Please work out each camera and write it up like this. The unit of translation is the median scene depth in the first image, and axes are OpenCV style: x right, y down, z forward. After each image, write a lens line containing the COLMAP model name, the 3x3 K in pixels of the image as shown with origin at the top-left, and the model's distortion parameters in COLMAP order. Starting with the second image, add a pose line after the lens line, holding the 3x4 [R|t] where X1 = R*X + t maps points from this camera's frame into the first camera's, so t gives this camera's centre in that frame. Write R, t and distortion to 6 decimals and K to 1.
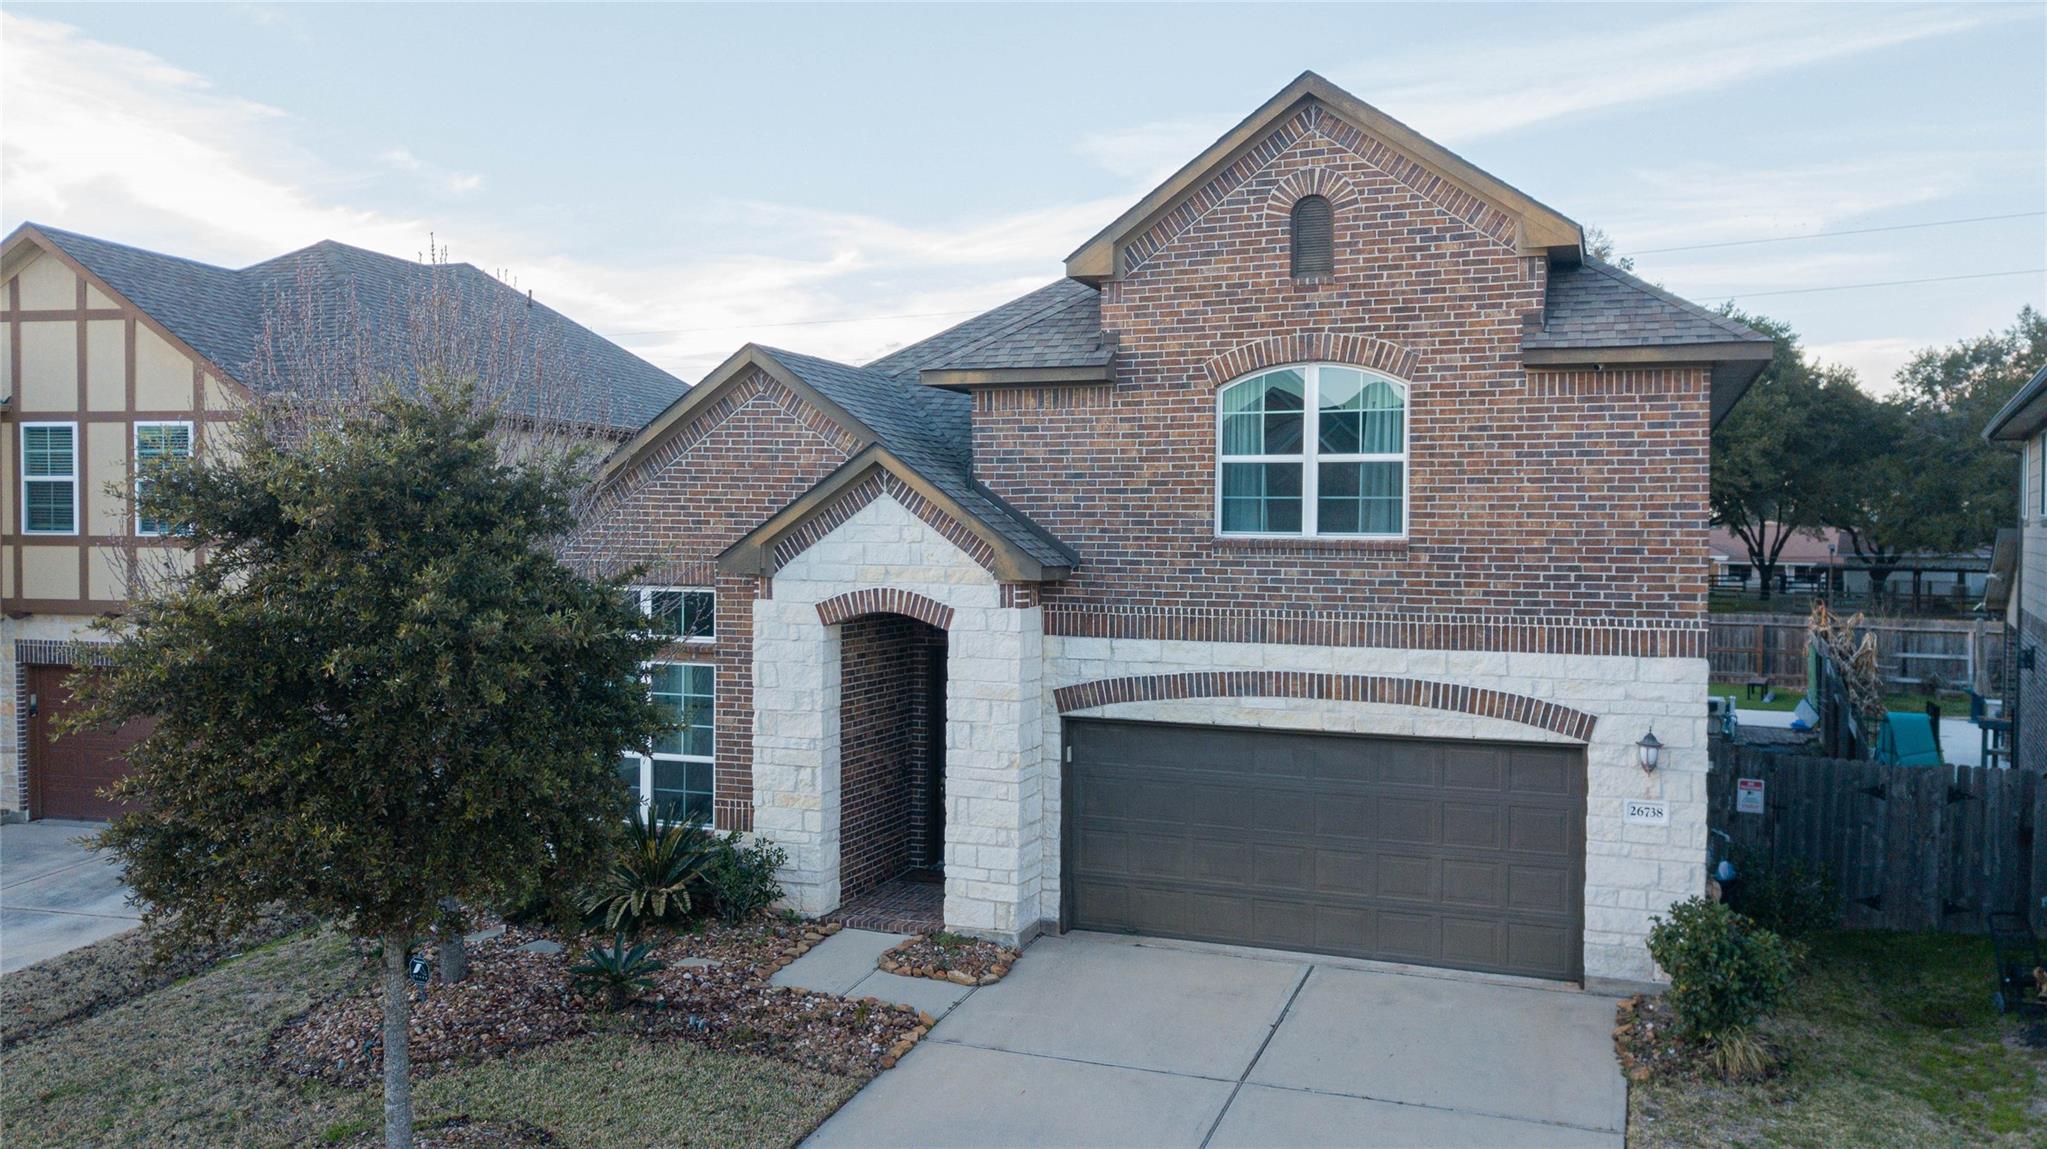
lens RADIAL K [[1576.4, 0, 1029.7], [0, 1576.4, 566.7], [0, 0, 1]] dist [-0.013219, 0.009317]
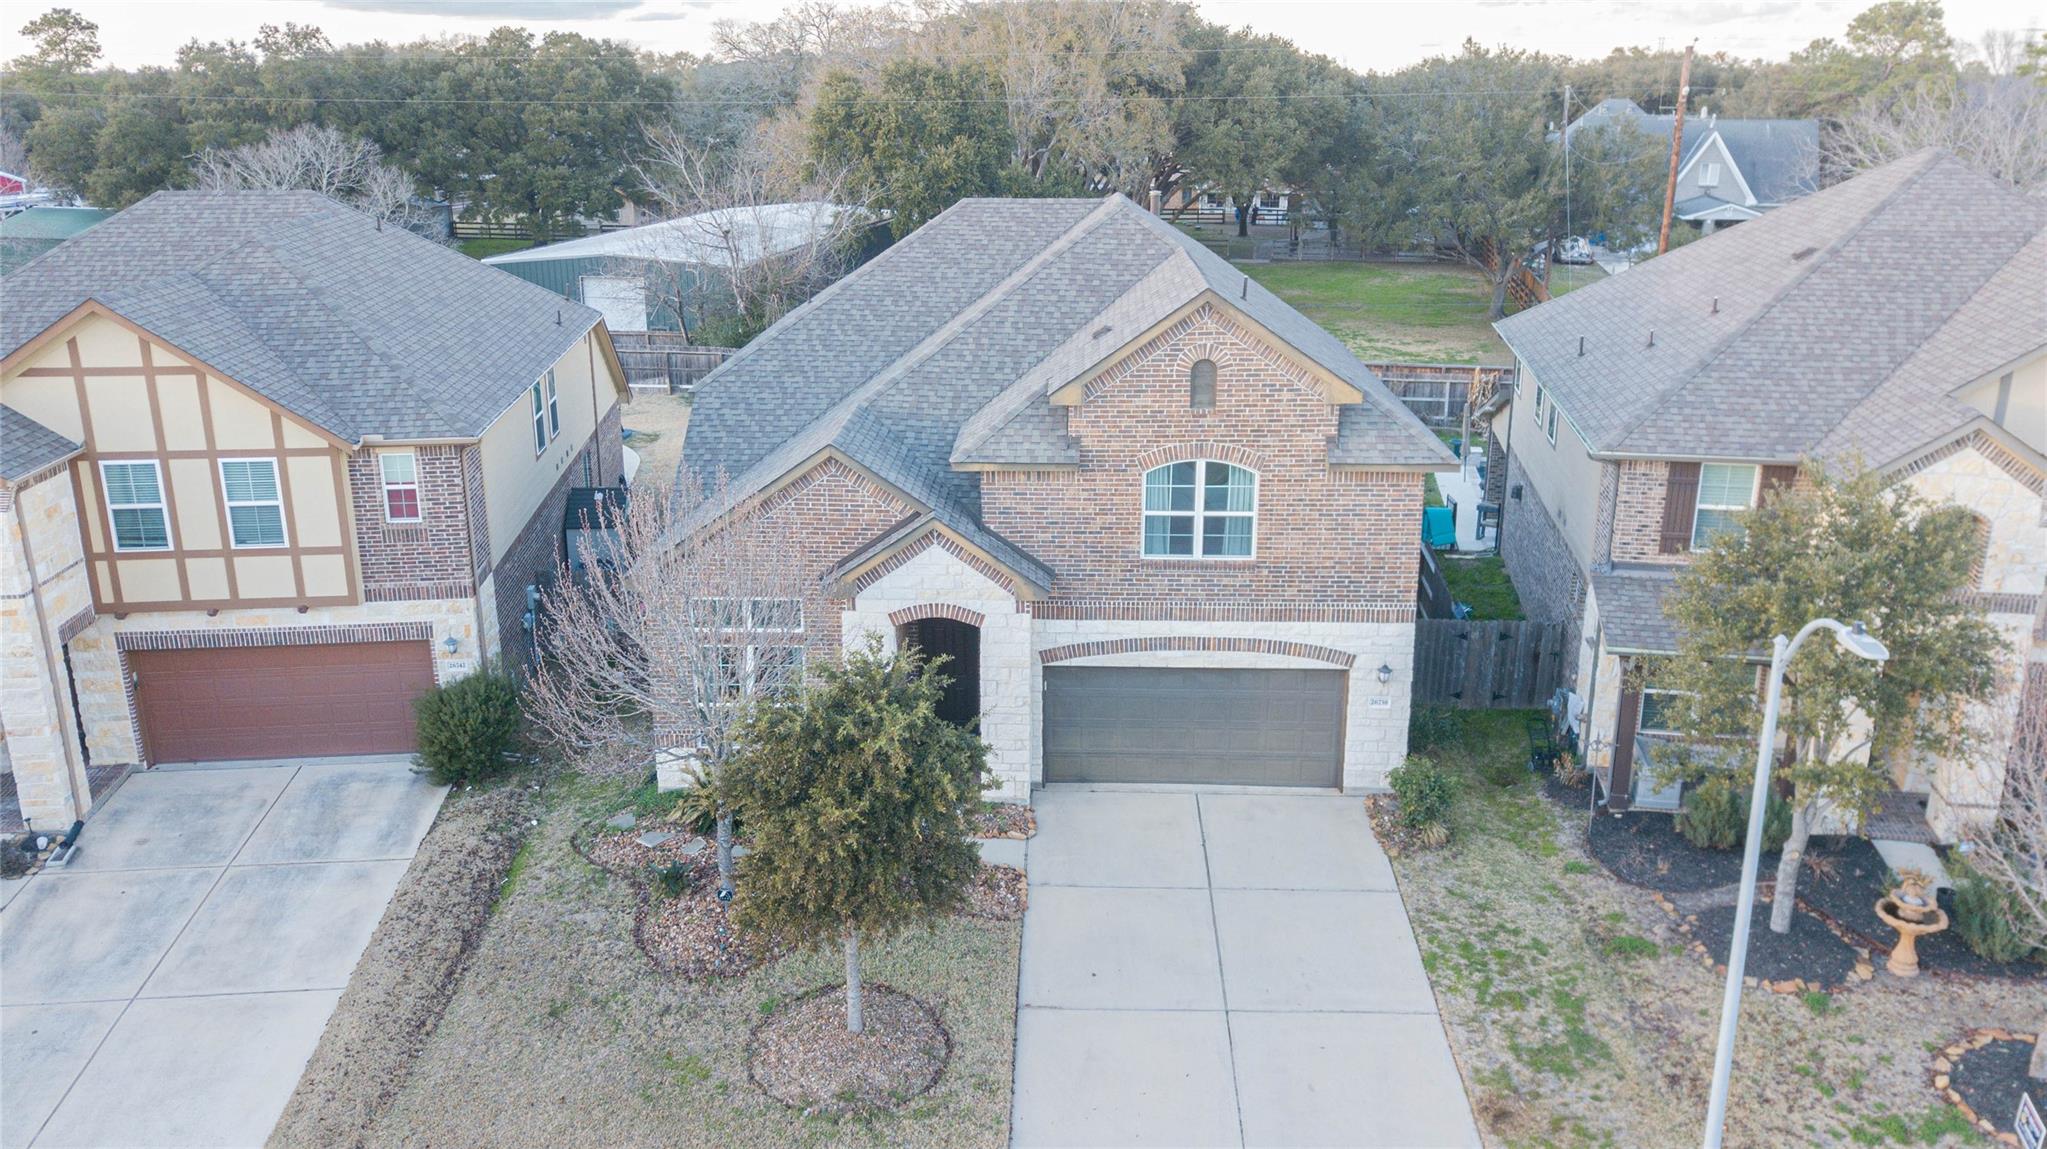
lens RADIAL K [[1576.5, 0, 1027.8], [0, 1576.5, 562.9], [0, 0, 1]] dist [0.003377, -0.002270]
pose [[0.943615, -0.103537, 0.314438, -0.518868], [0.014576, 0.961906, 0.272990, -0.472682], [-0.330724, -0.253014, 0.909178, -0.467825]]
